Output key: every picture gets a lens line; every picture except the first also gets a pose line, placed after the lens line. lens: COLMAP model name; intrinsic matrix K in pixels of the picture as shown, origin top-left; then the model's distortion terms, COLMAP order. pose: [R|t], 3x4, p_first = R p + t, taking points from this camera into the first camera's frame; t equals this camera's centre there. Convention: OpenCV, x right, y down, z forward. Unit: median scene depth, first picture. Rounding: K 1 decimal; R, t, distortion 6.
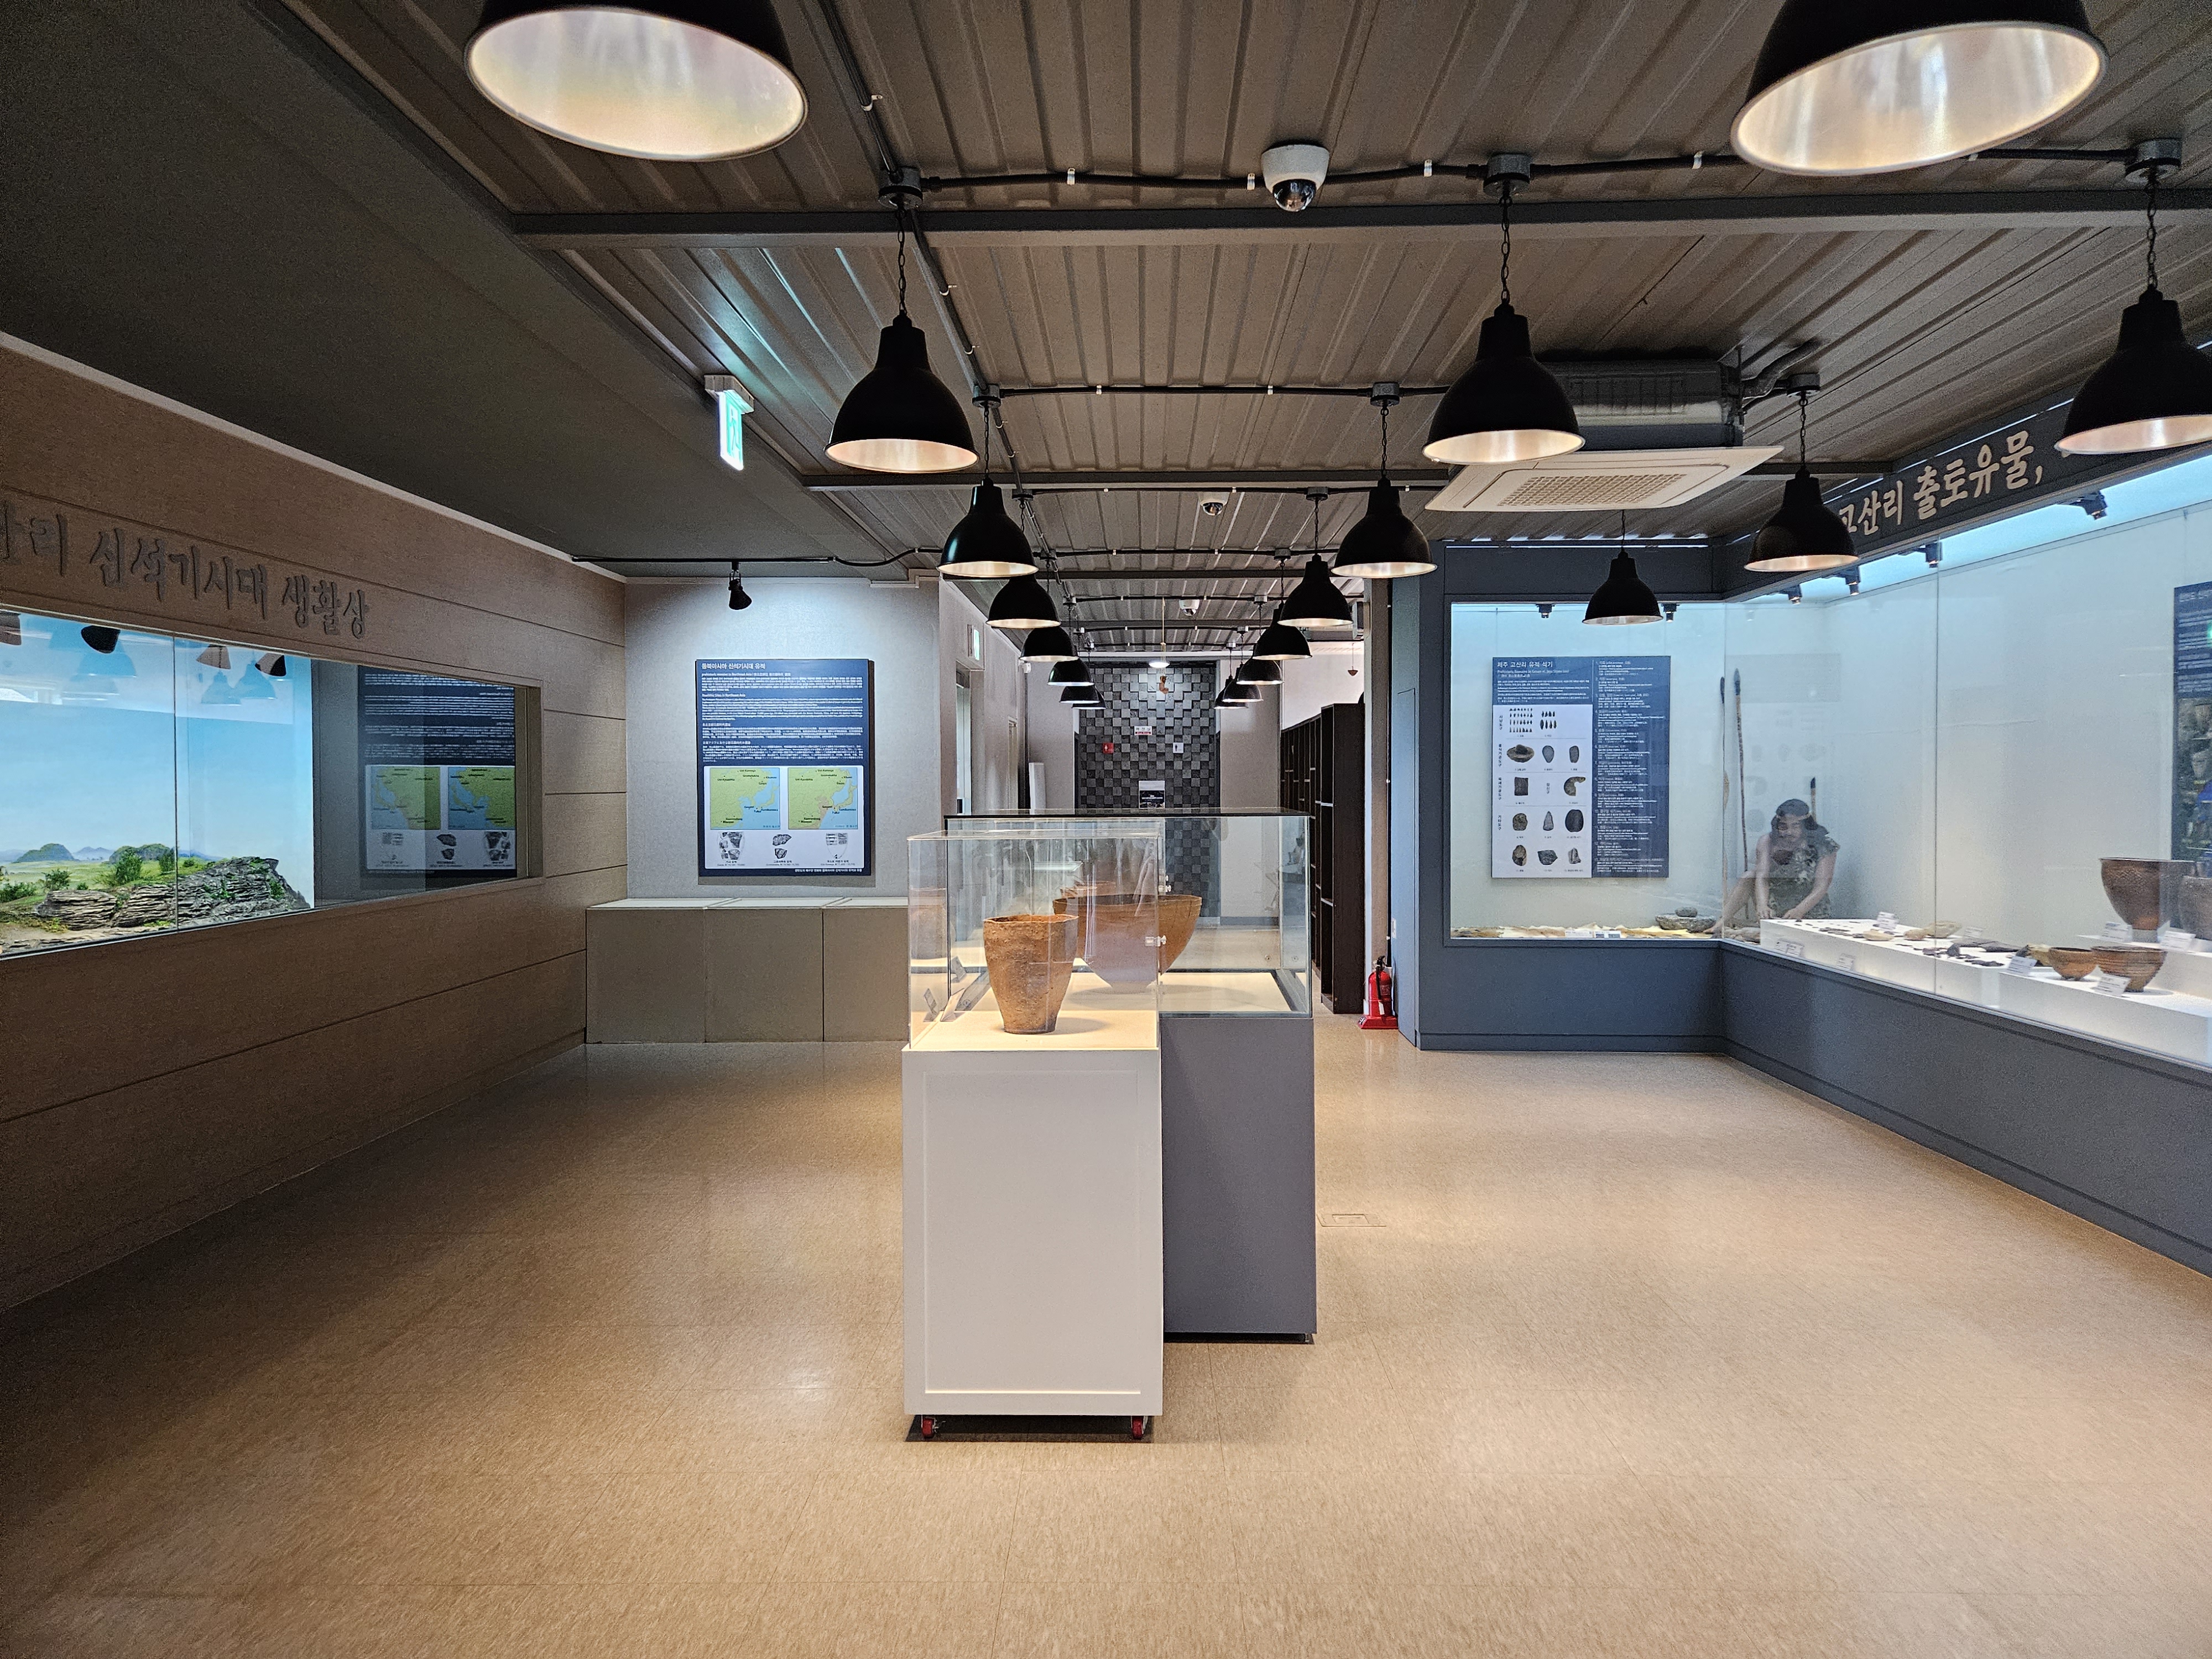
lens RADIAL K [[1484.4, 0, 1106.0], [0, 1484.4, 829.5], [0, 0, 1]] dist [0.068892, -0.061179]
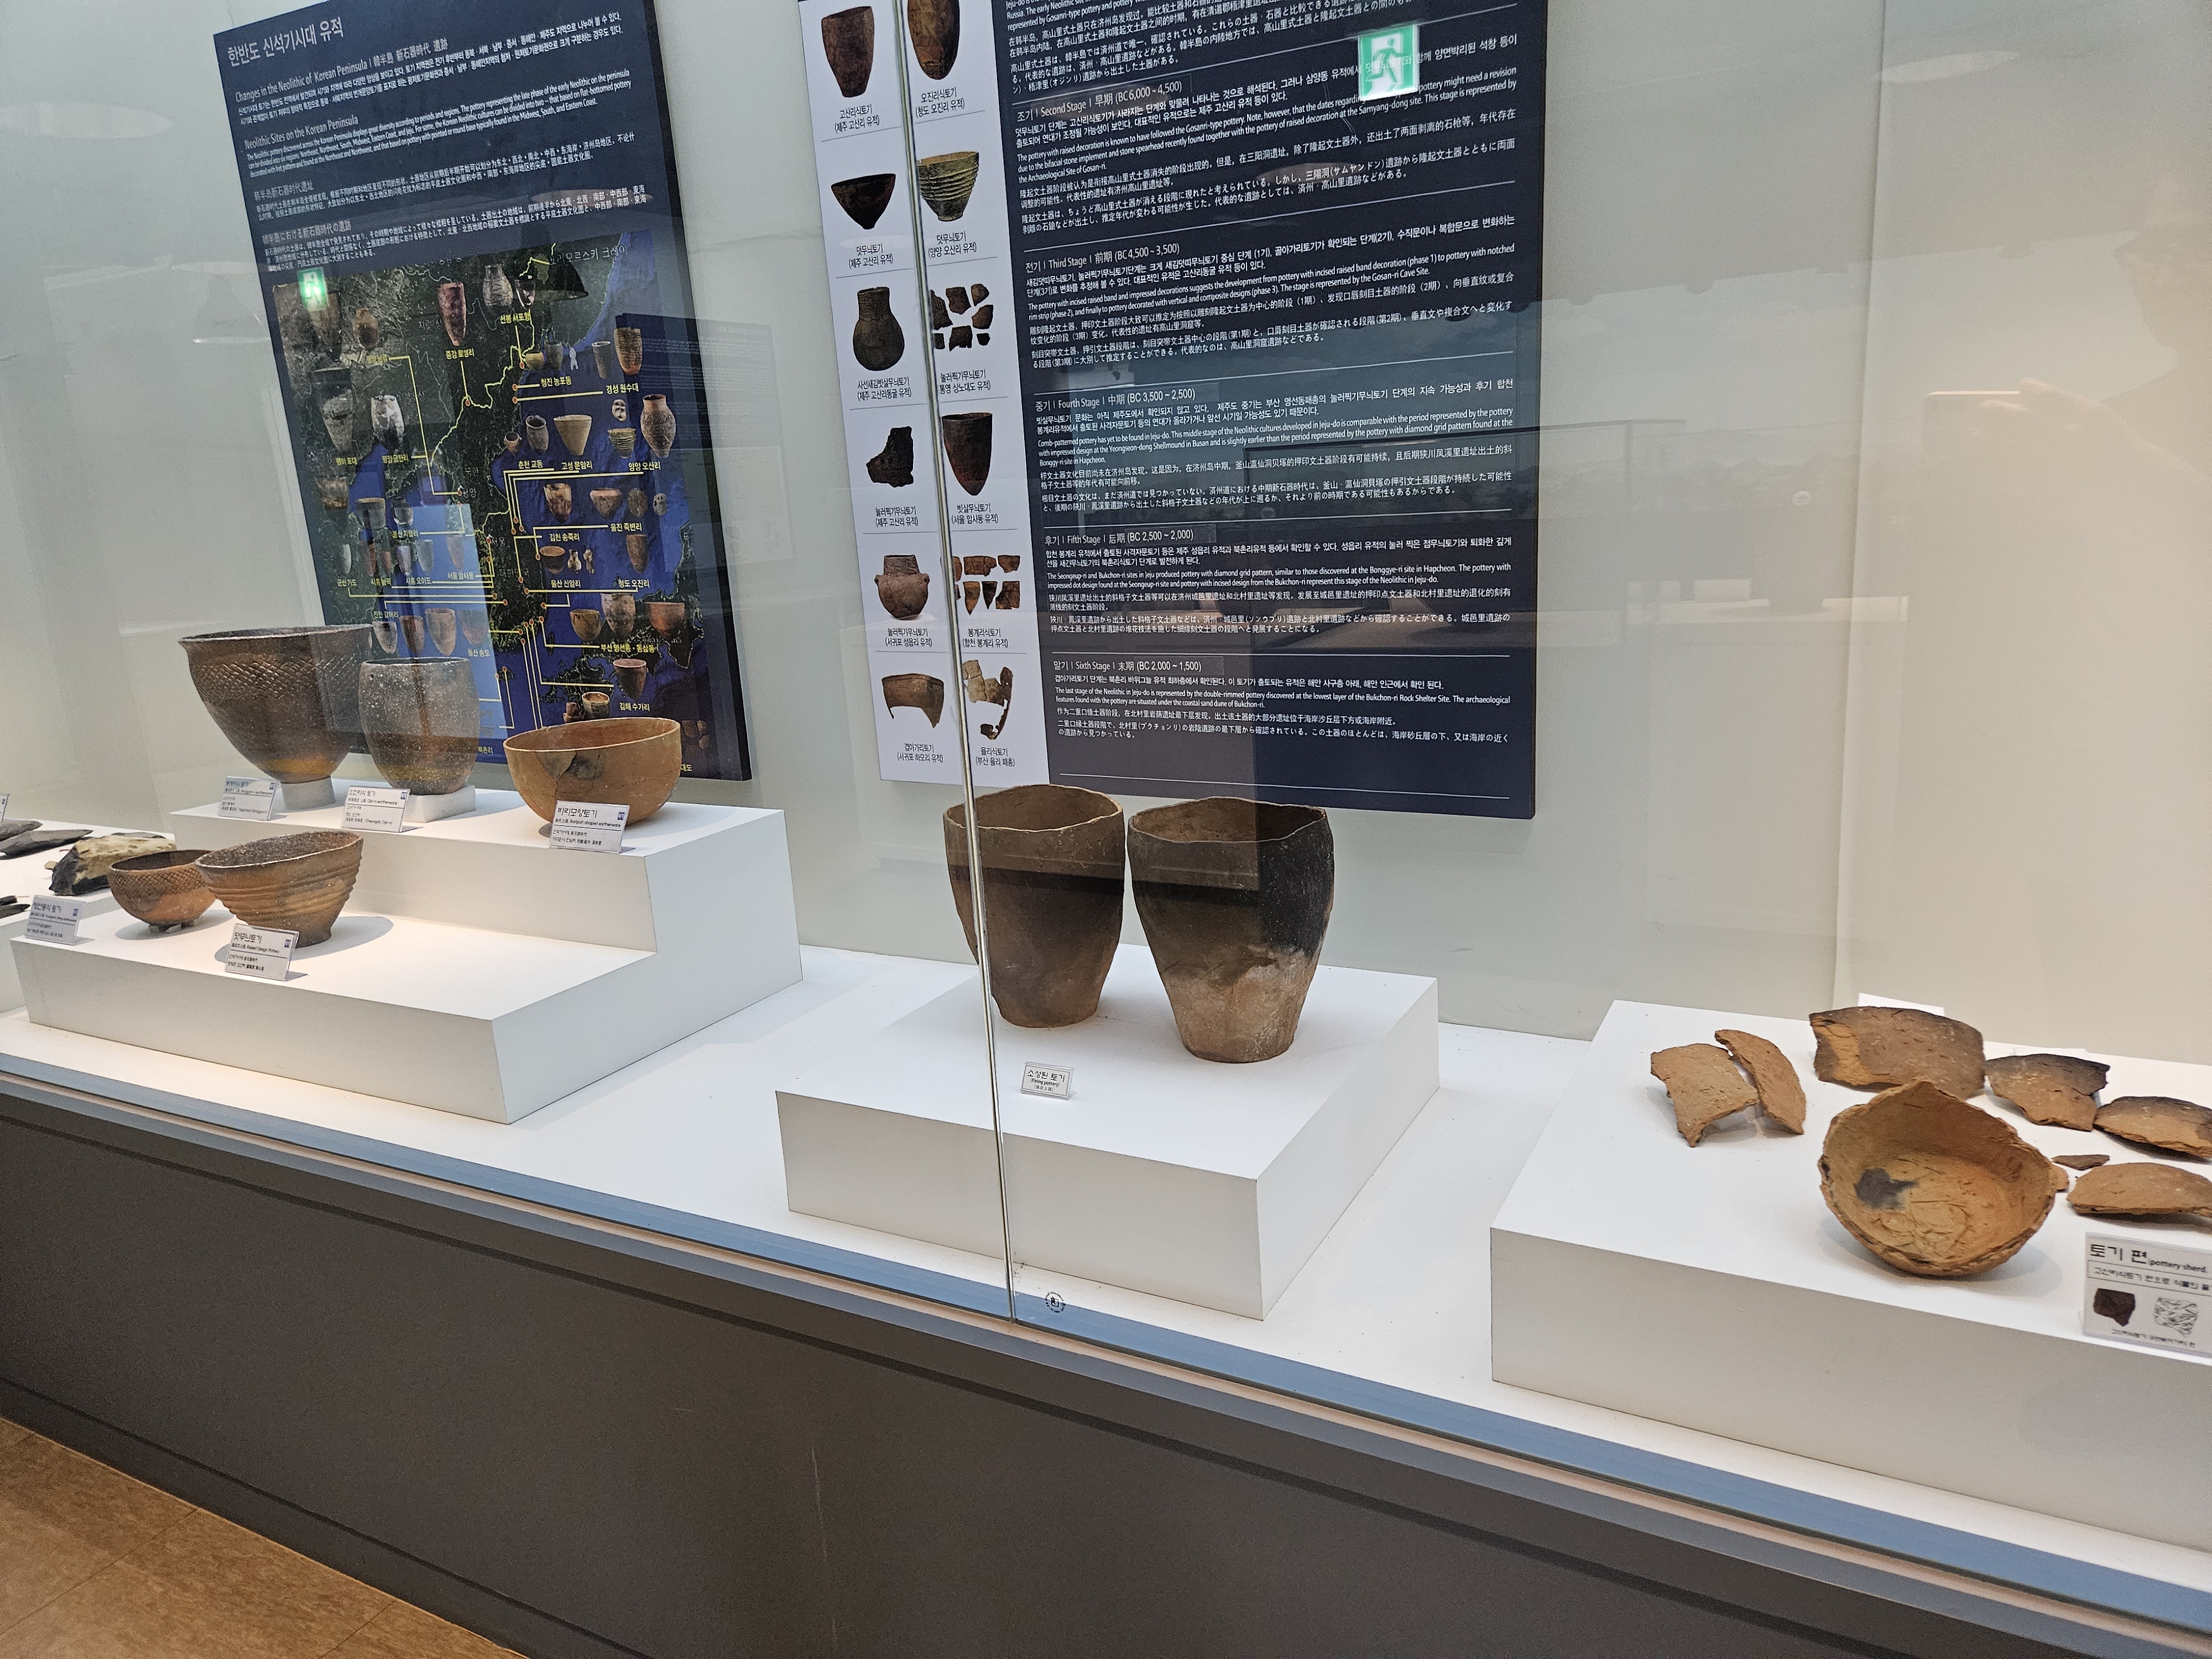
lens RADIAL K [[1484.4, 0, 1106.0], [0, 1484.4, 829.5], [0, 0, 1]] dist [0.068892, -0.061179]
pose [[0.452952, -0.227683, 0.861972, 0.253128], [0.083293, 0.973418, 0.213352, 0.000799], [-0.887636, -0.024842, 0.459876, 0.363512]]
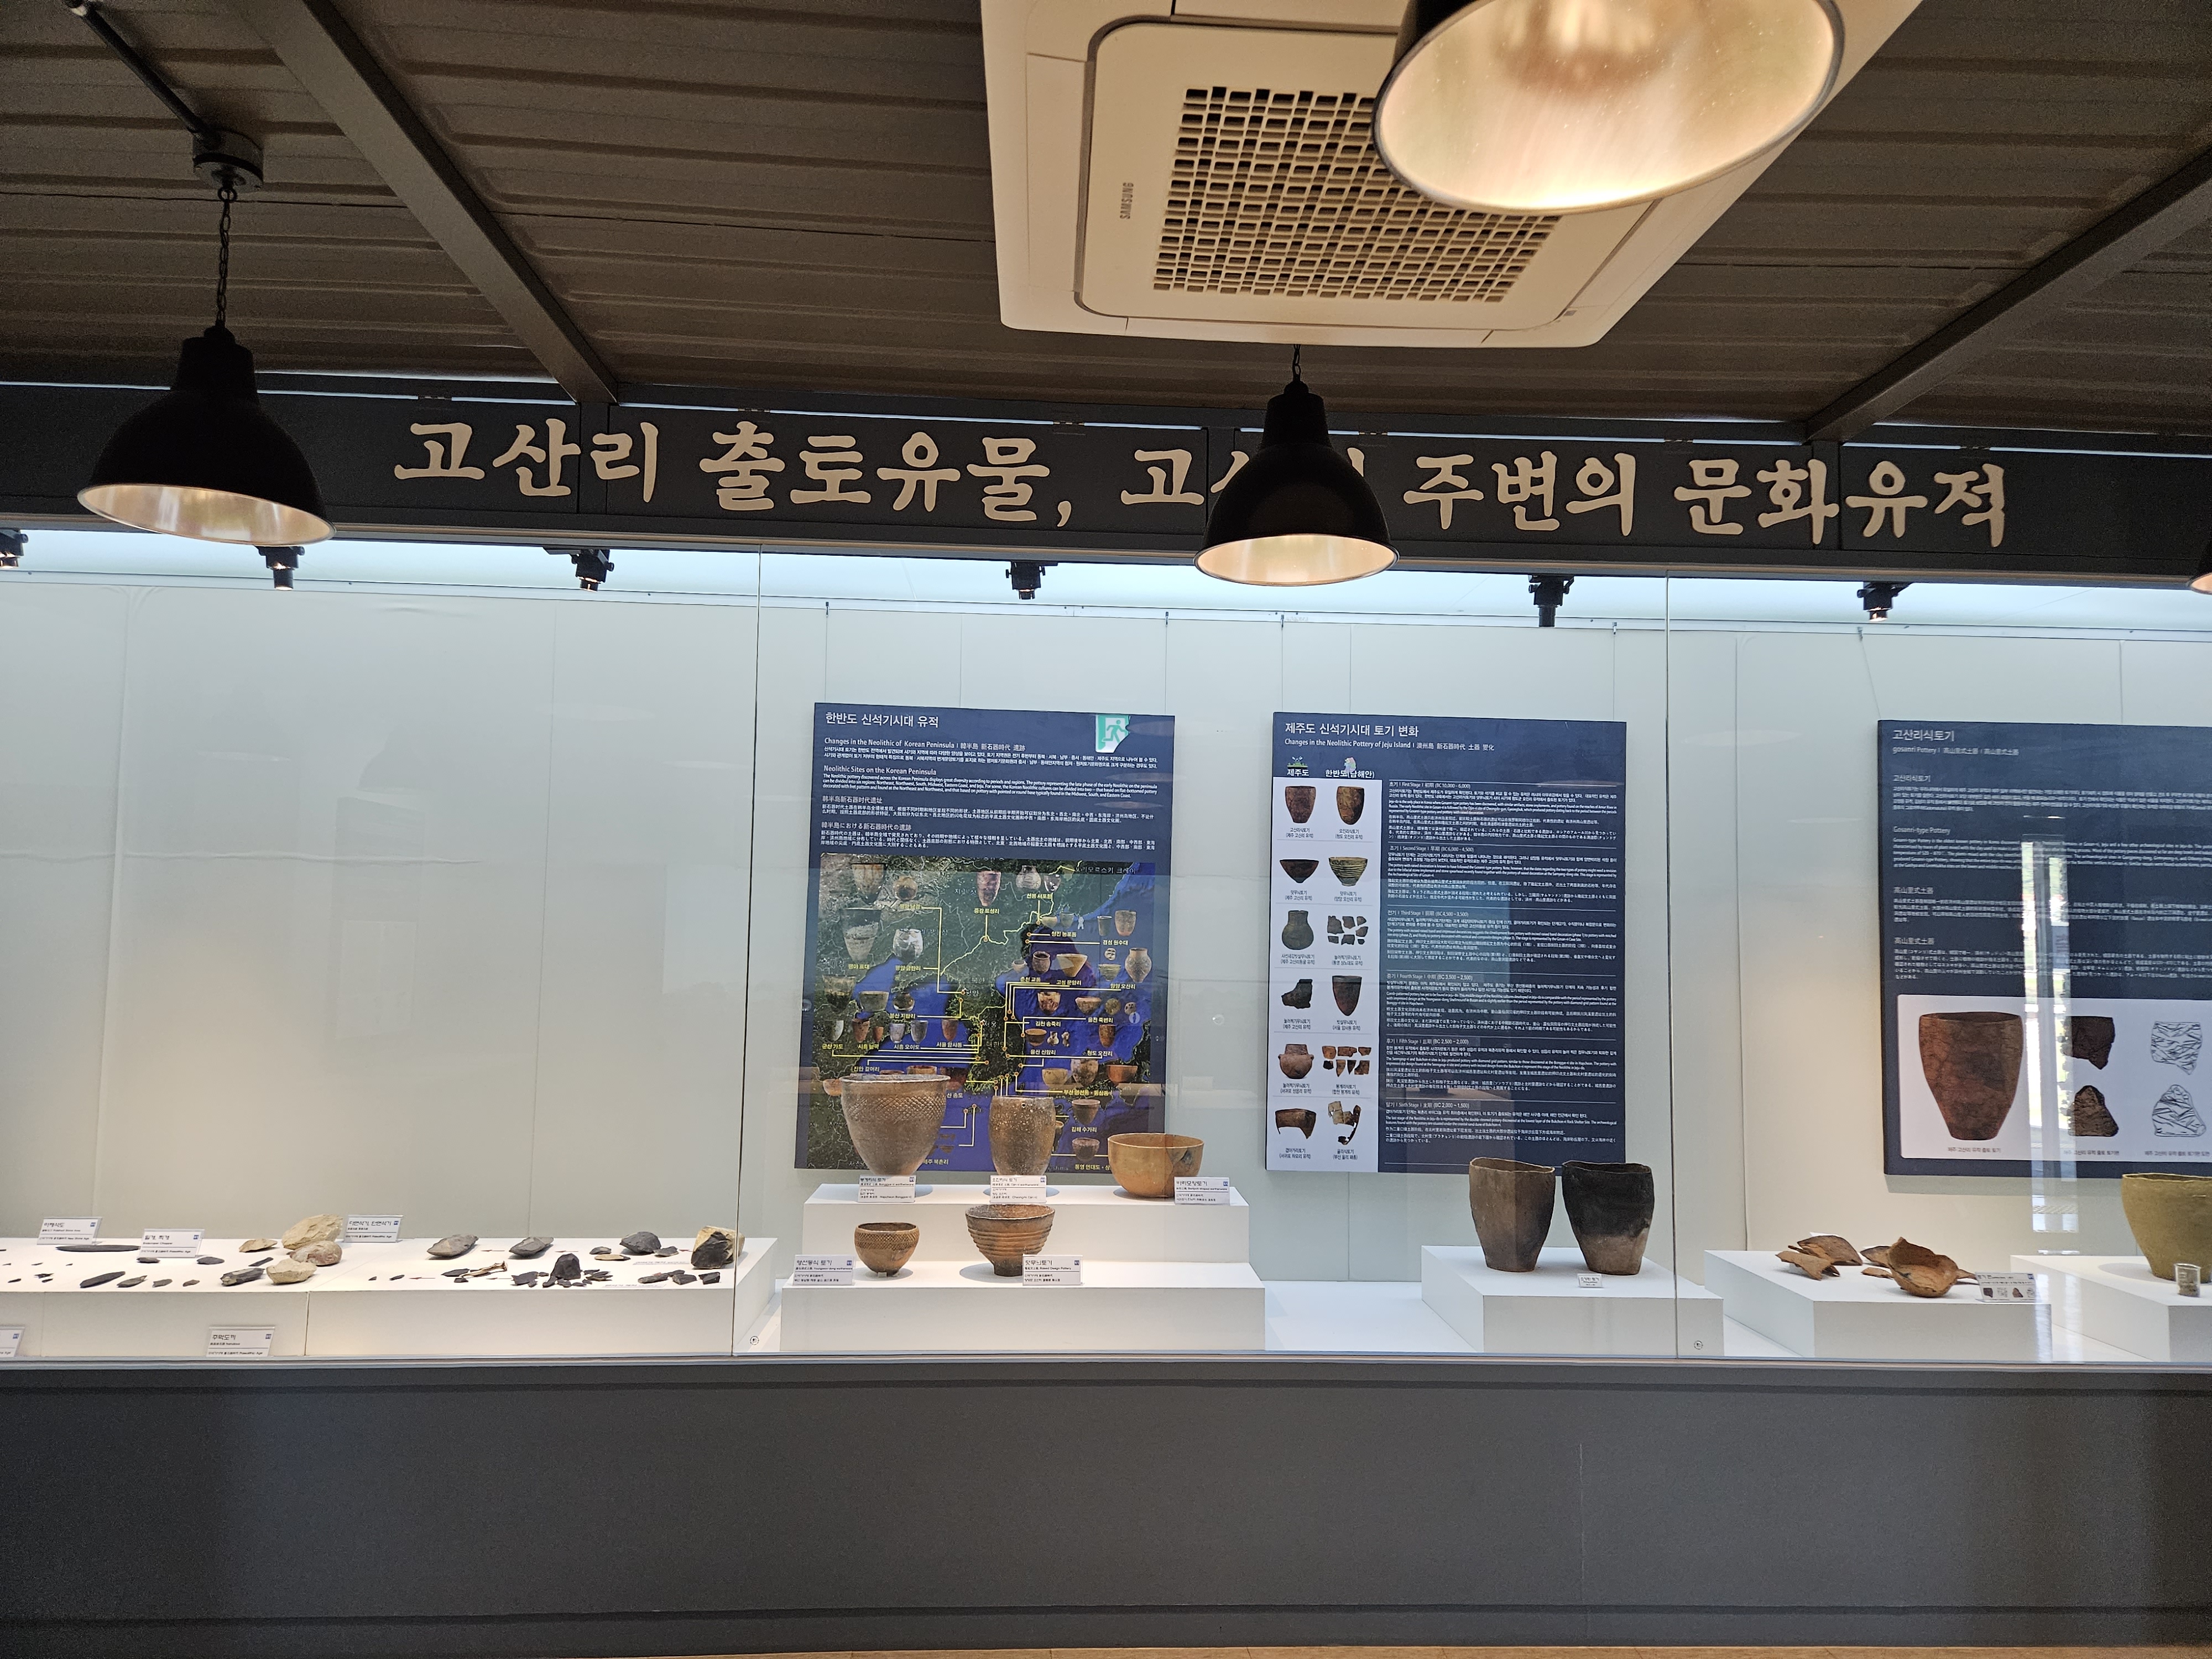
lens RADIAL K [[1468.9, 0, 1115.6], [0, 1468.9, 815.1], [0, 0, 1]] dist [0.081431, -0.066383]
pose [[-0.076139, 0.078183, 0.994027, -0.009364], [0.013460, 0.996911, -0.077379, -0.031589], [-0.997006, 0.007488, -0.076956, 0.612188]]
